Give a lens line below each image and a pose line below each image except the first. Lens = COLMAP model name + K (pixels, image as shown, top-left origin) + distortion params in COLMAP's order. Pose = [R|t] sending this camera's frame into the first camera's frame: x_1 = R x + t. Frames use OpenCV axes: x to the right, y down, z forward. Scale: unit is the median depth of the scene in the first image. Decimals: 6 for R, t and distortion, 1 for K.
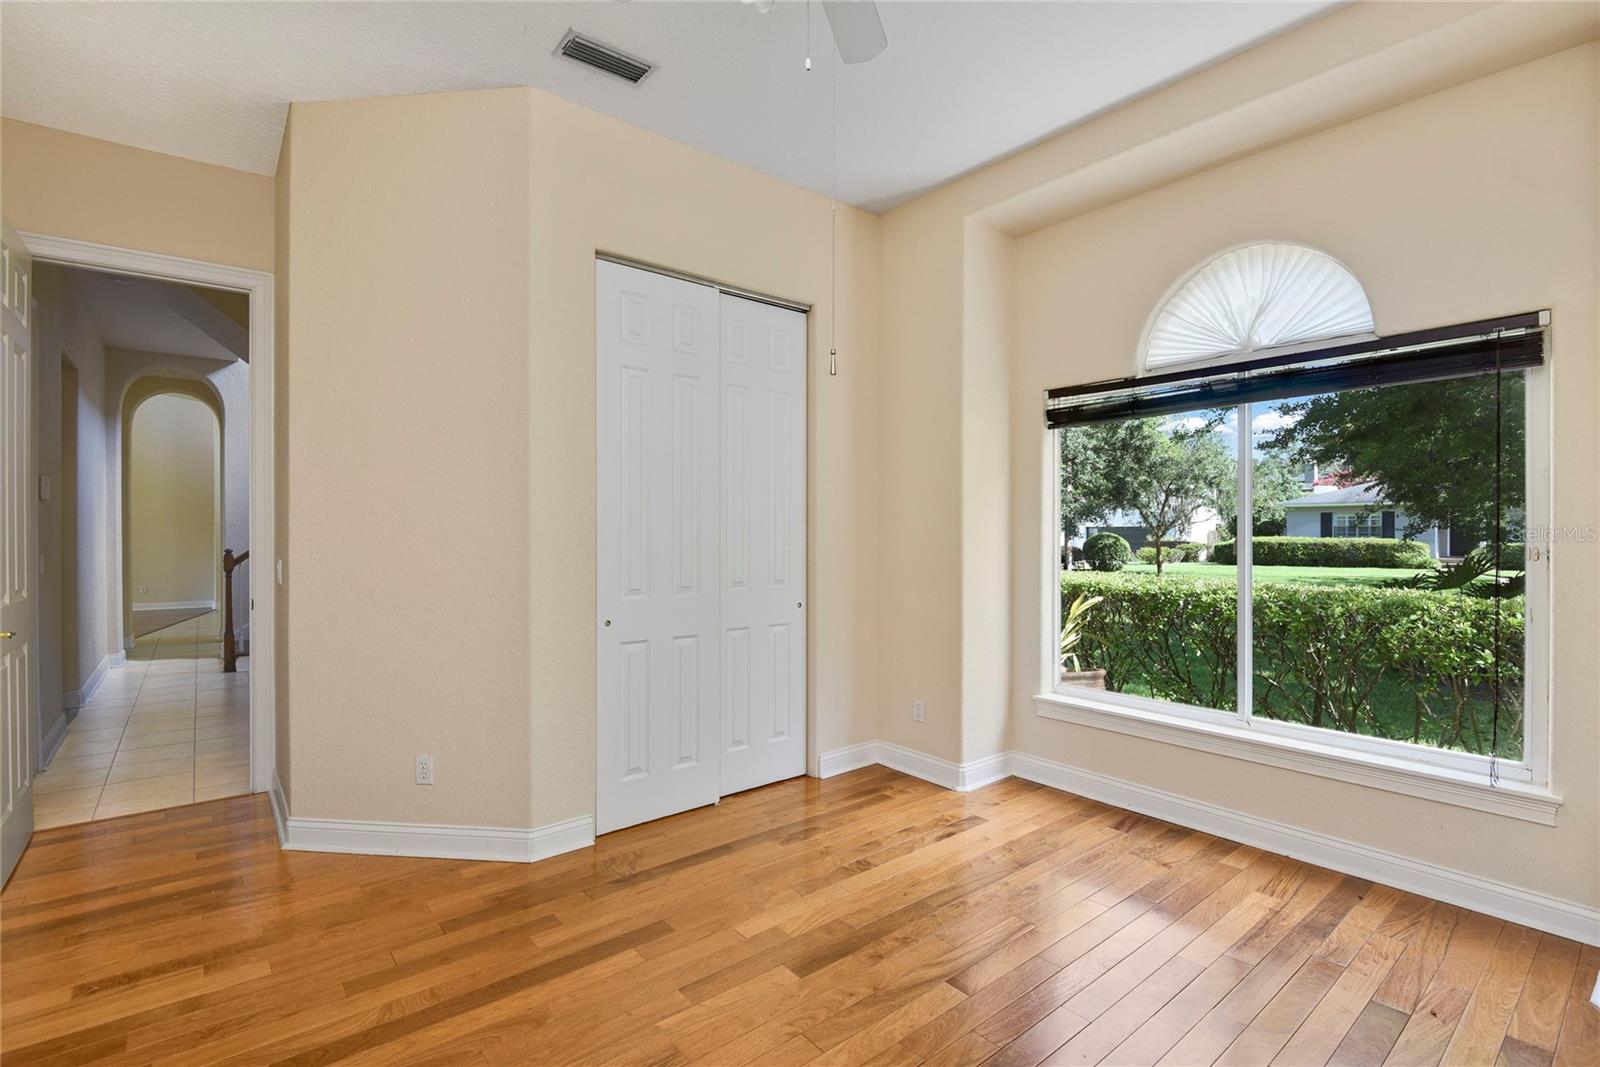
lens RADIAL K [[731.4, 0, 800.0], [0, 731.4, 533.5], [0, 0, 1]] dist [-0.000643, -0.001318]
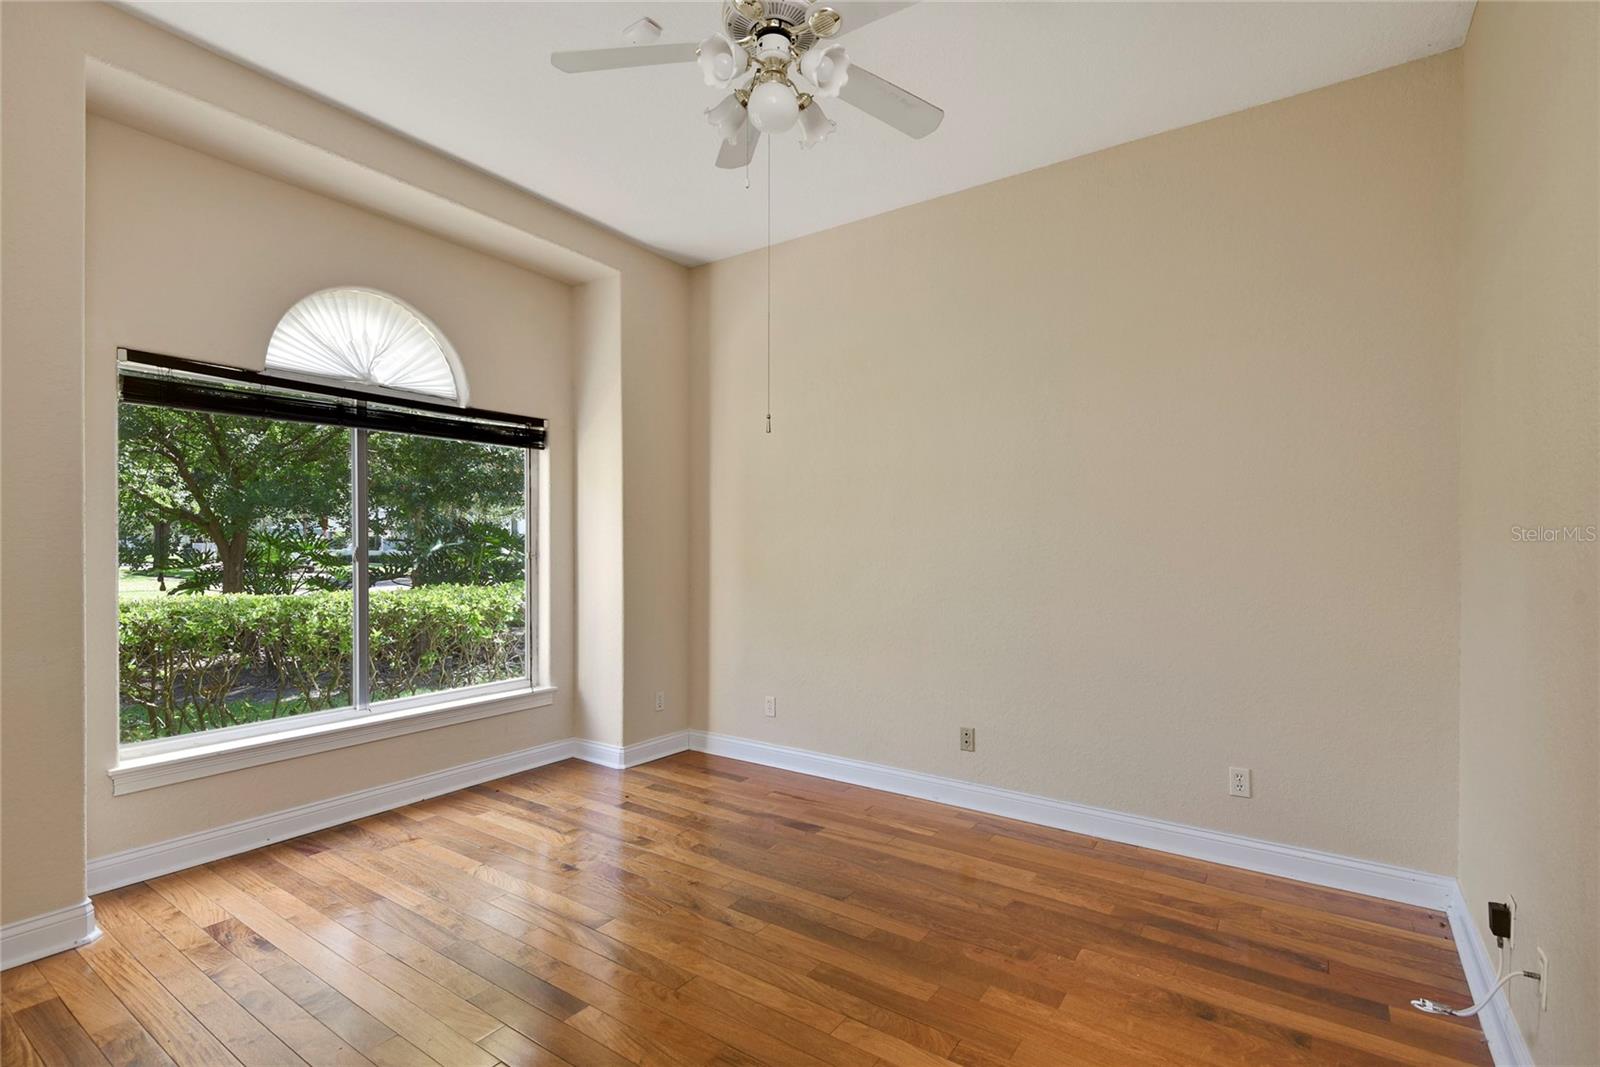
lens RADIAL K [[731.4, 0, 800.0], [0, 731.4, 533.5], [0, 0, 1]] dist [-0.000643, -0.001318]
pose [[-0.266613, 0.013386, 0.963711, -0.710455], [-0.001495, 0.999897, -0.014302, 0.000144], [-0.963802, -0.005254, -0.266566, 0.698687]]
